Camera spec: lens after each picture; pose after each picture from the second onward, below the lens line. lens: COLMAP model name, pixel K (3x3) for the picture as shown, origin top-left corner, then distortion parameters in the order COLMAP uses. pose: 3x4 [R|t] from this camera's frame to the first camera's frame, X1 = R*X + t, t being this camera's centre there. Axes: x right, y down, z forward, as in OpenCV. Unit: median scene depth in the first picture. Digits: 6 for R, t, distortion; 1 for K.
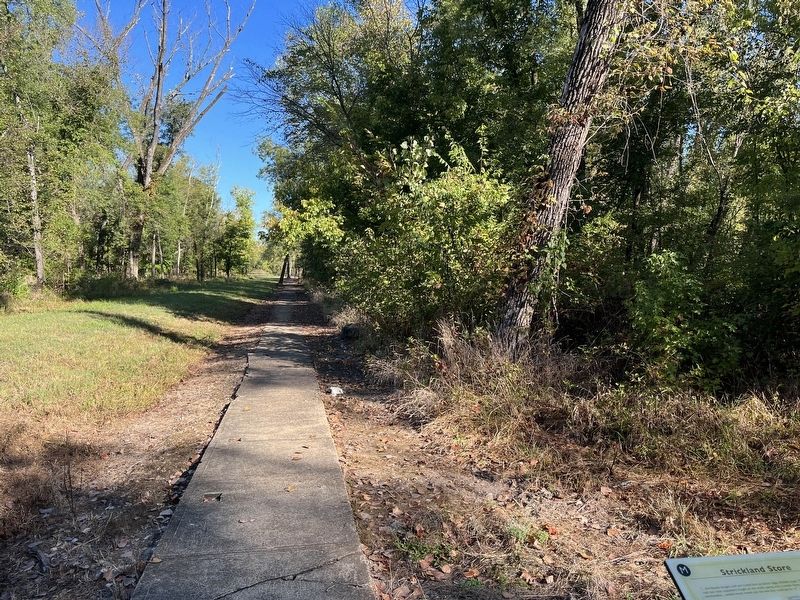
lens RADIAL K [[646.7, 0, 402.5], [0, 646.7, 298.5], [0, 0, 1]] dist [0.058266, -0.095361]
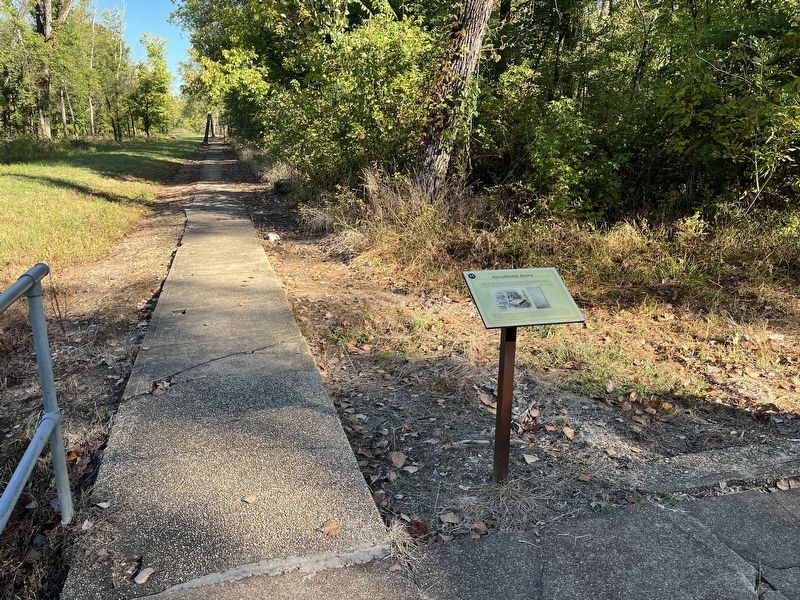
lens RADIAL K [[646.7, 0, 398.2], [0, 646.7, 308.2], [0, 0, 1]] dist [0.058266, -0.095361]
pose [[0.995243, -0.047096, 0.085283, 0.009845], [0.026299, 0.972767, 0.230289, 0.012405], [-0.093806, -0.226951, 0.969378, -0.125167]]
